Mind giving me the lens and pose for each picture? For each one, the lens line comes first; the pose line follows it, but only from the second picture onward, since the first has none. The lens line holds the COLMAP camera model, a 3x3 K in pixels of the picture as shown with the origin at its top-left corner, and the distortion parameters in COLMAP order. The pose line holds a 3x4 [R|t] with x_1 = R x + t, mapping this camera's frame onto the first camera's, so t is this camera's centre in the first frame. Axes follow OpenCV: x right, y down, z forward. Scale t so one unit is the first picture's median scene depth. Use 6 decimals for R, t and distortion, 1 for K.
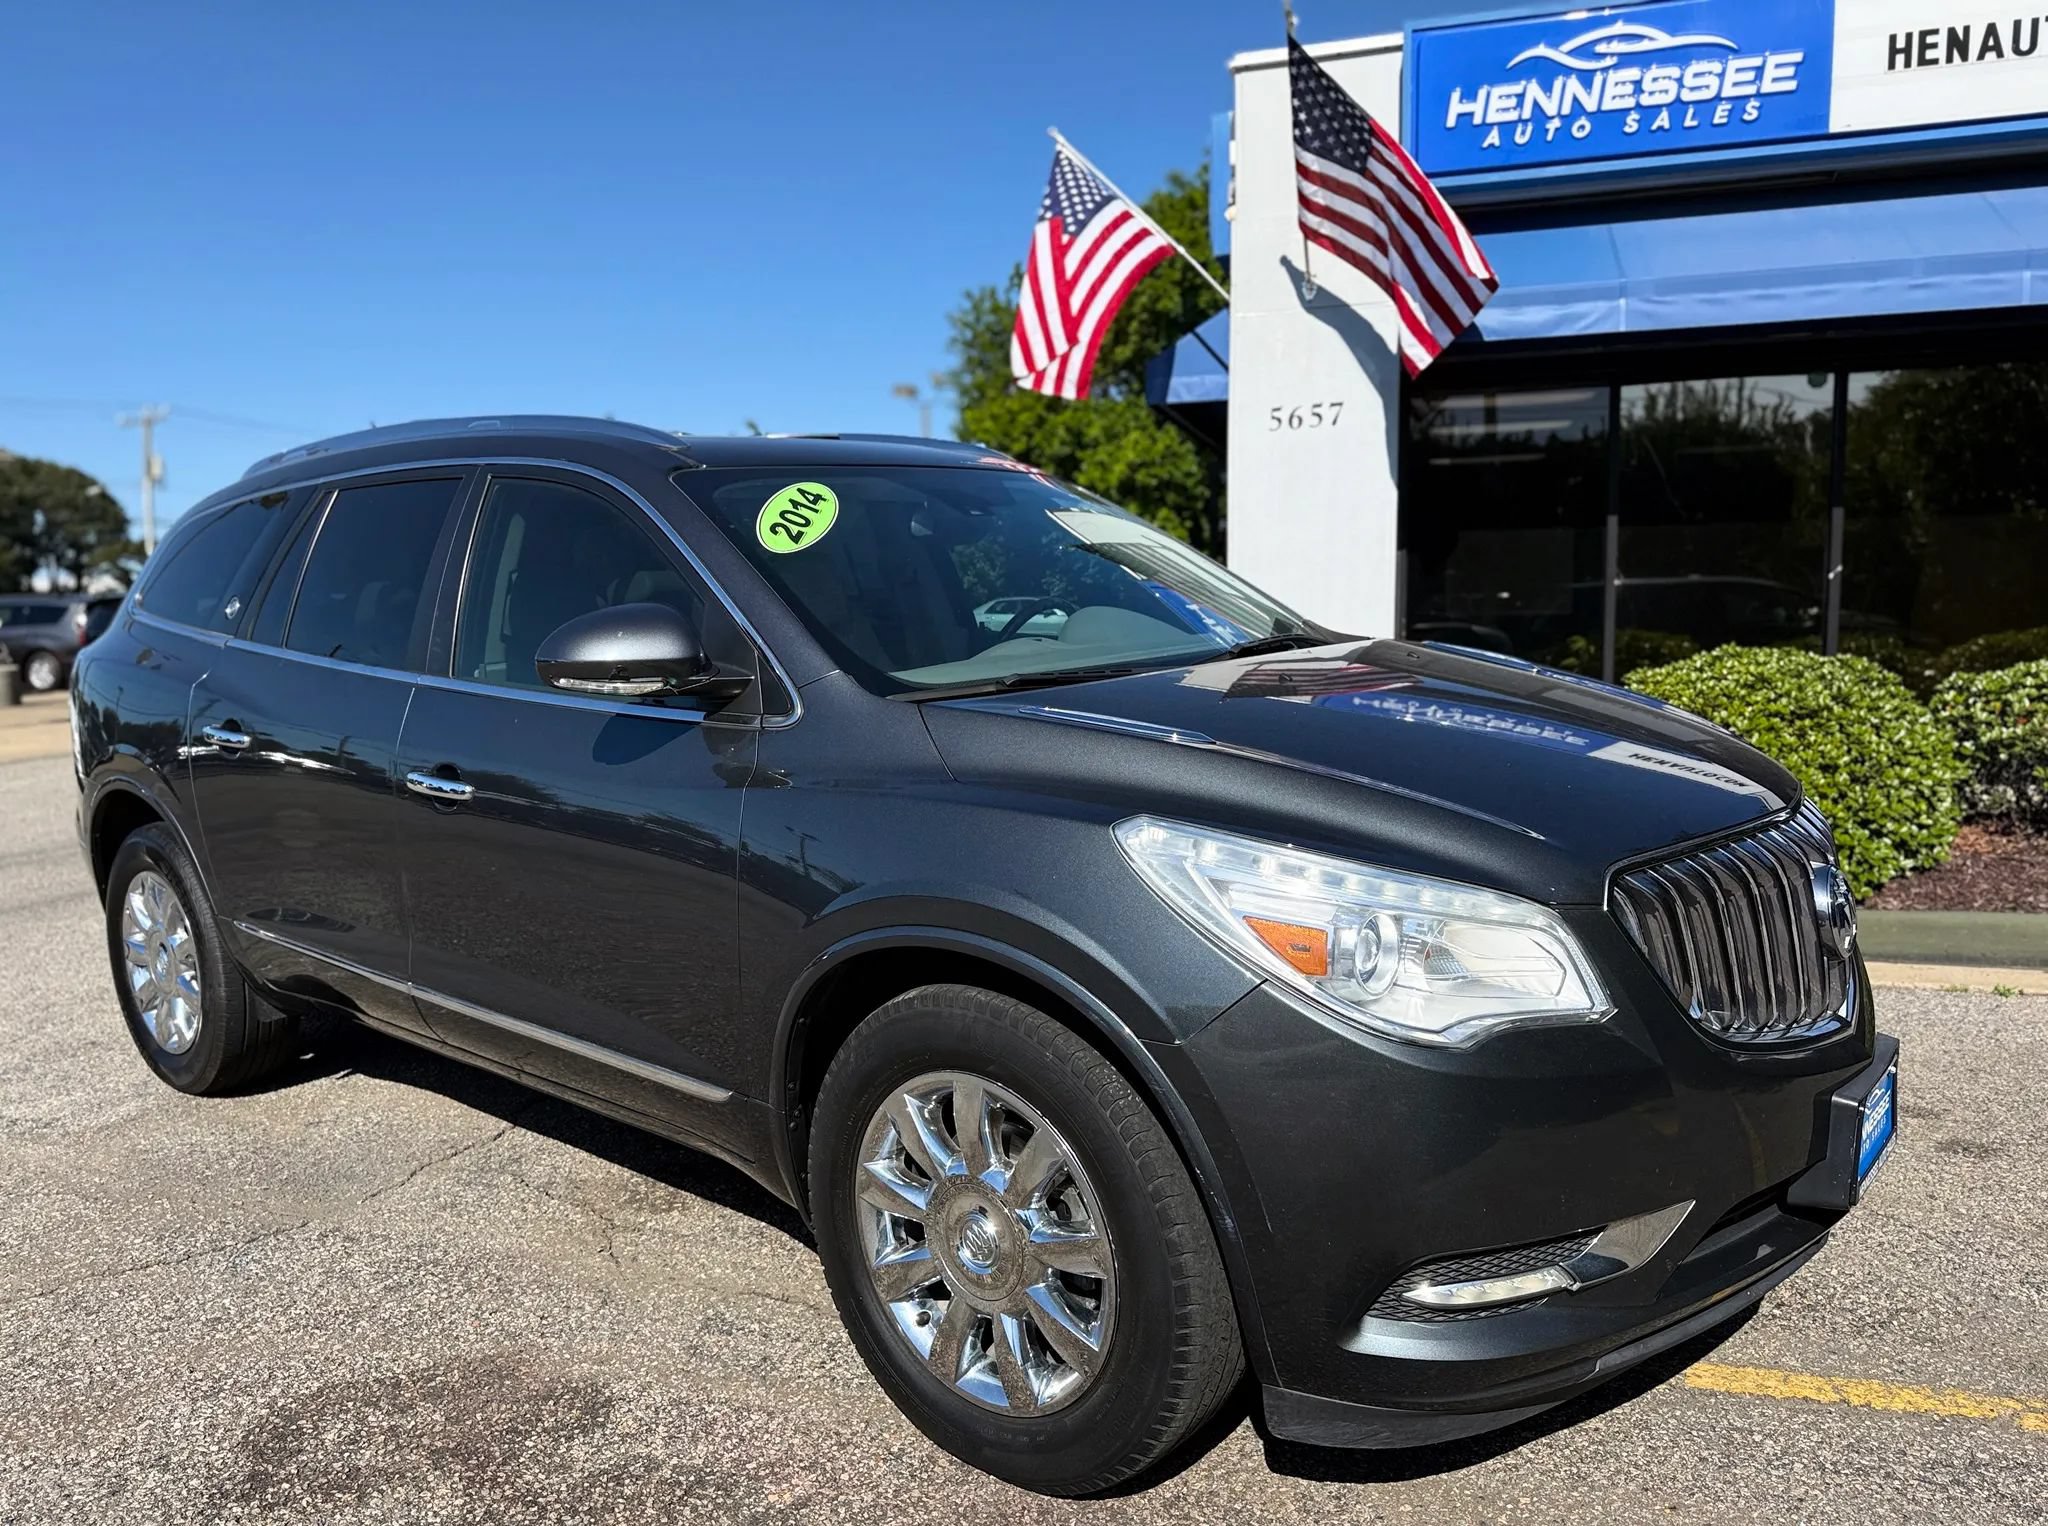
lens RADIAL K [[1493.6, 0, 970.1], [0, 1493.6, 796.2], [0, 0, 1]] dist [0.000588, -0.006021]
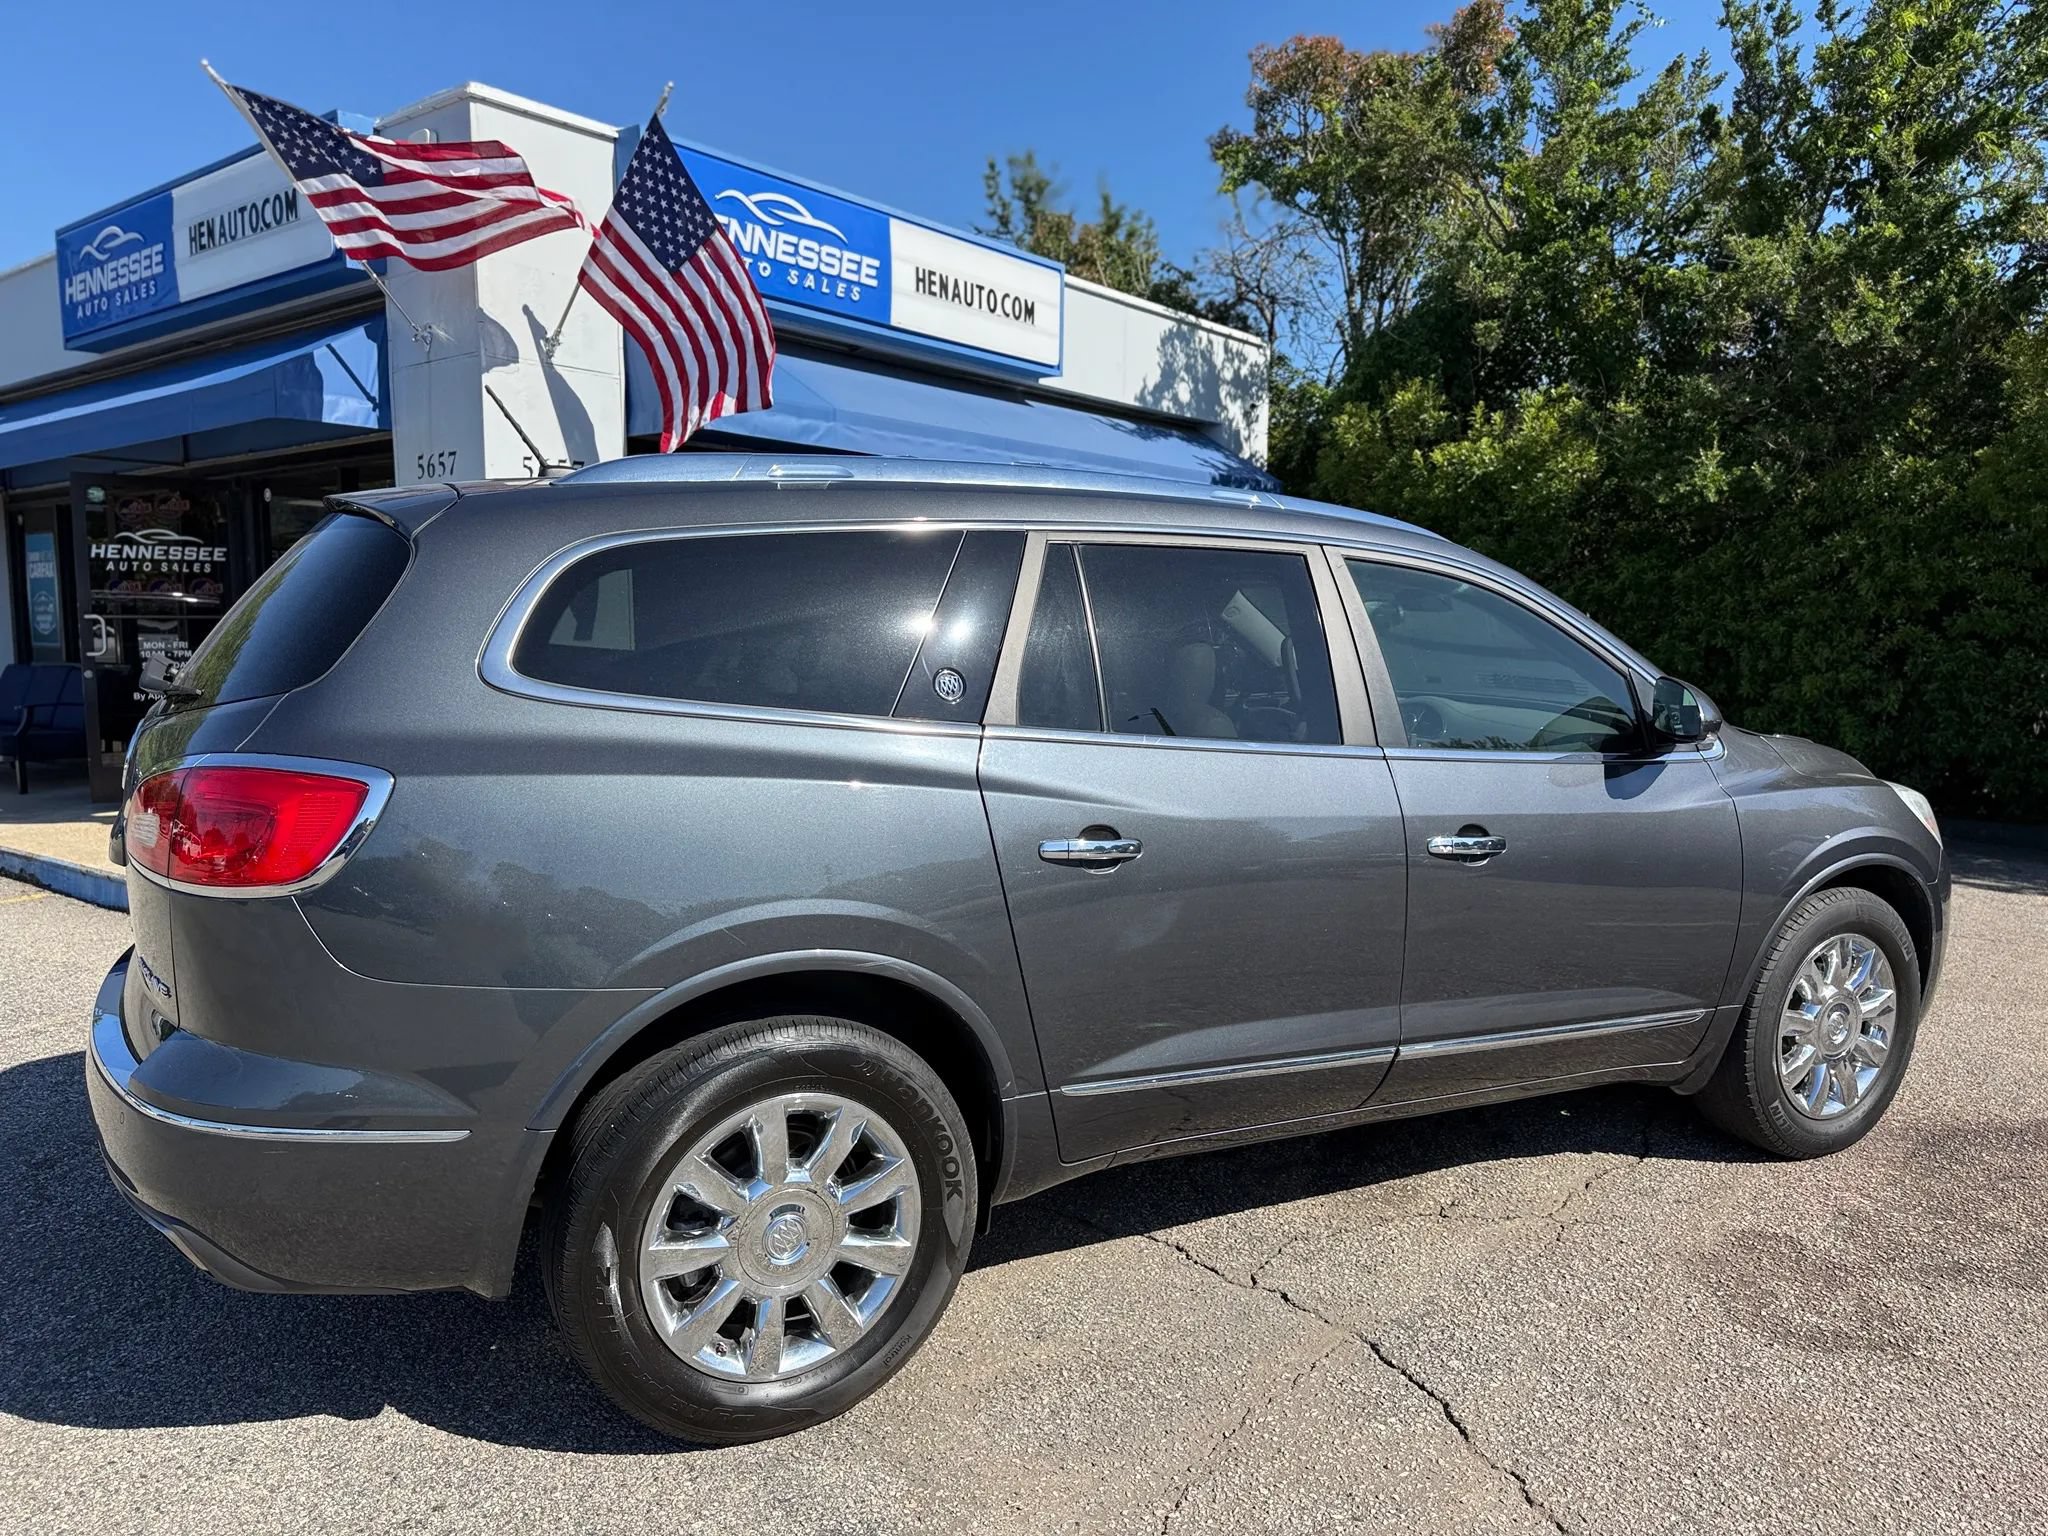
lens RADIAL K [[1462.8, 0, 1034.2], [0, 1462.8, 788.8], [0, 0, 1]] dist [0.027865, -0.044936]
pose [[0.354655, -0.077377, 0.931790, -0.679819], [0.103468, 0.993697, 0.043136, -0.060040], [-0.929255, 0.081112, 0.360426, 0.417187]]
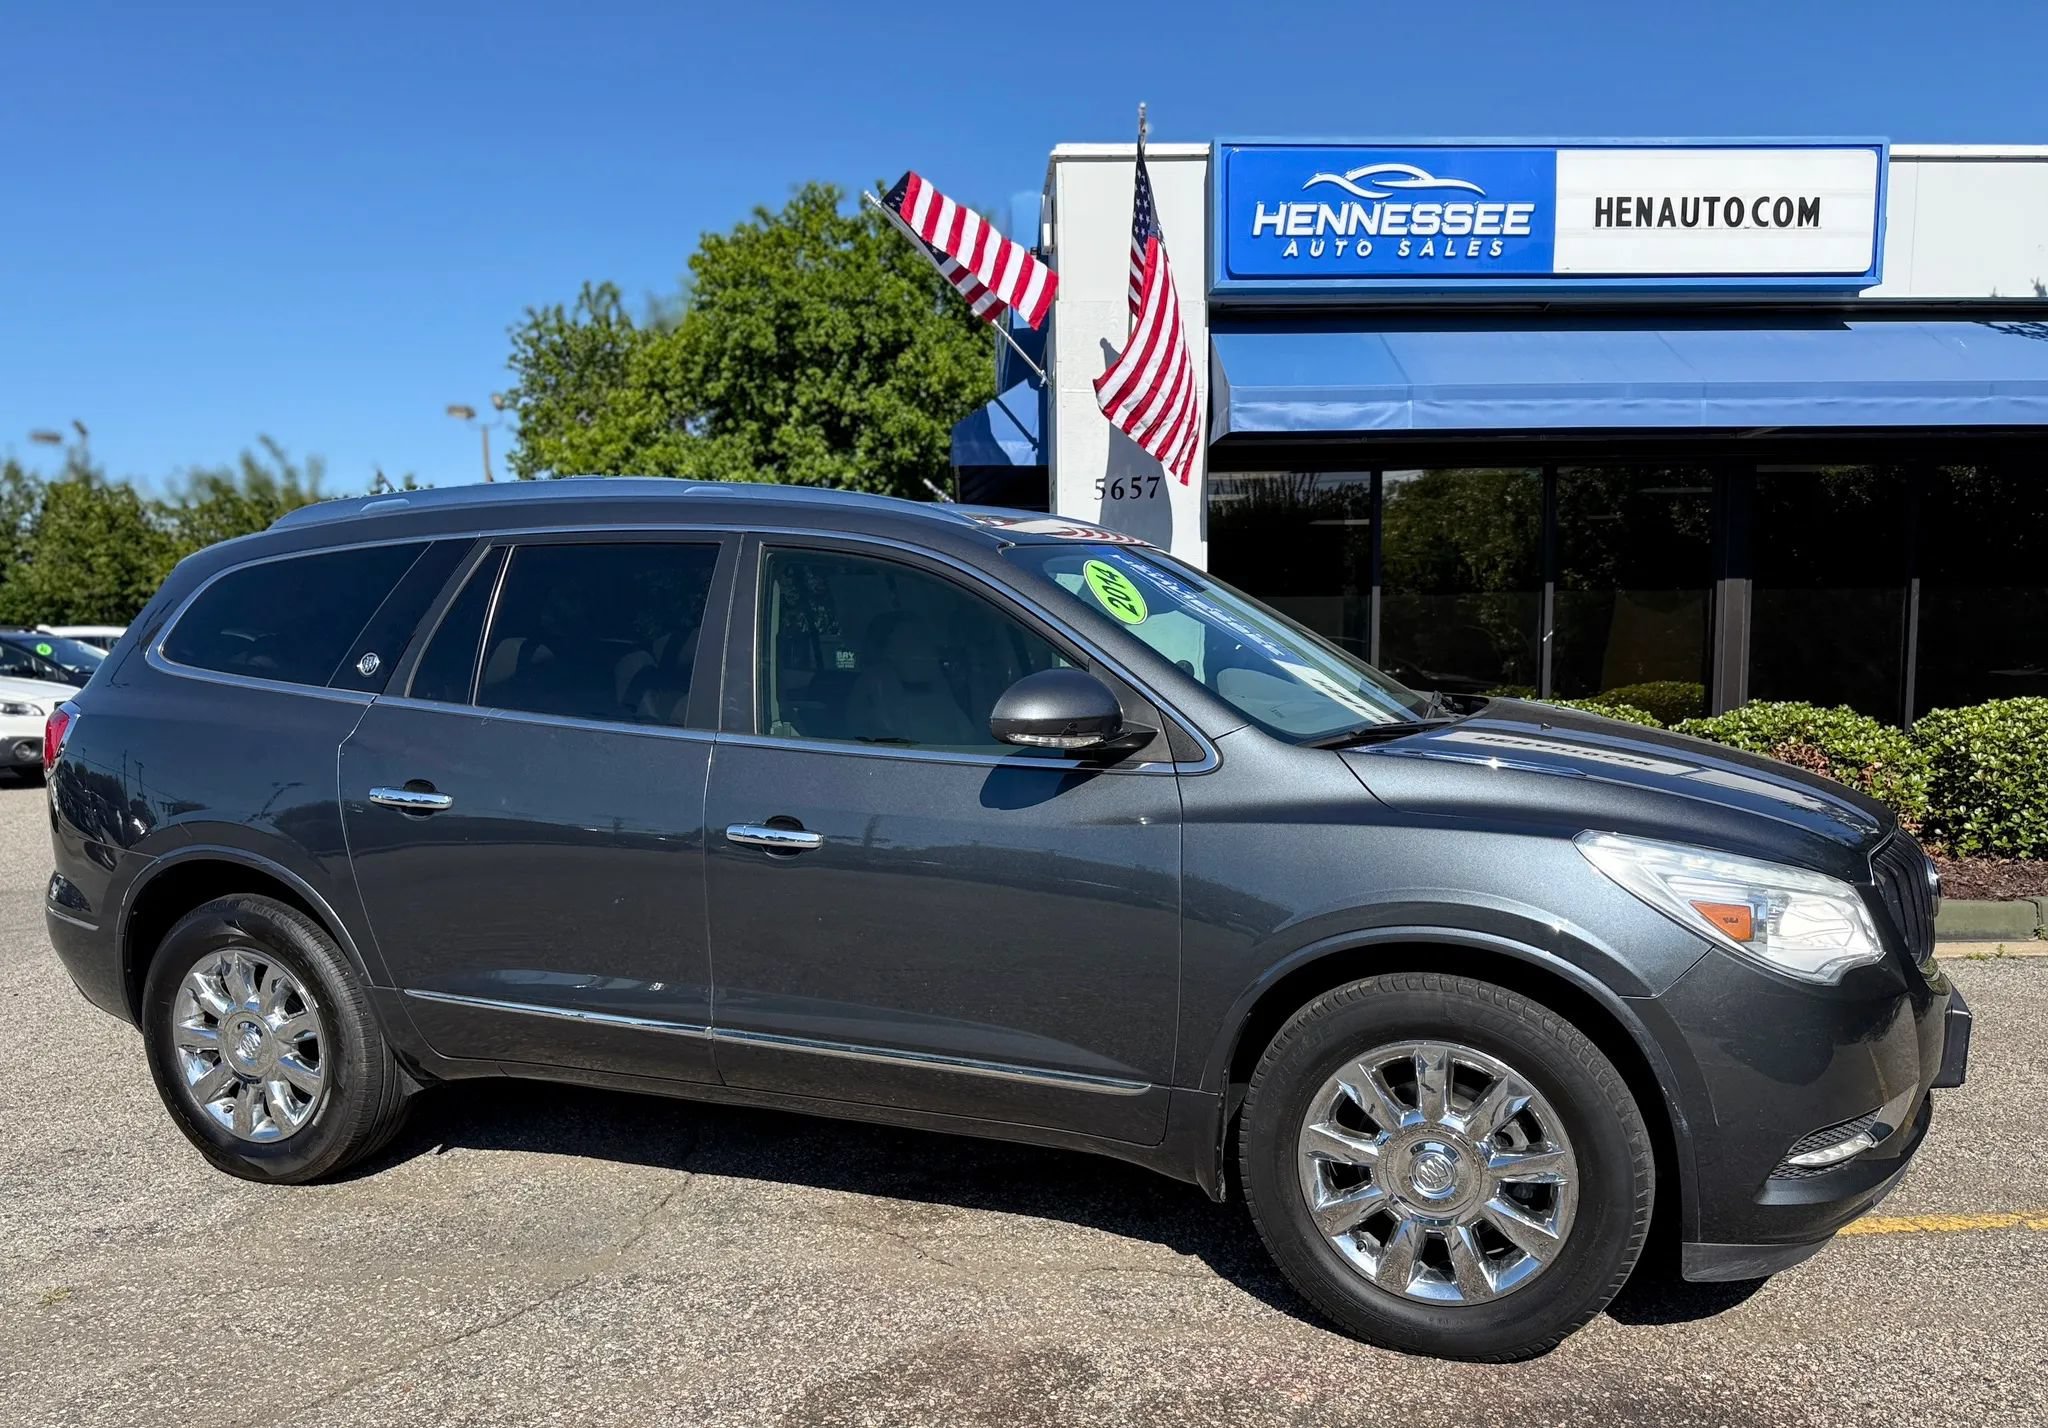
lens RADIAL K [[1542.1, 0, 1044.3], [0, 1542.1, 854.1], [0, 0, 1]] dist [0.033803, -0.051782]
pose [[0.941520, -0.035041, 0.335130, -0.249736], [0.033864, 0.999383, 0.009356, 0.000530], [-0.335251, 0.002540, 0.942125, -0.045257]]
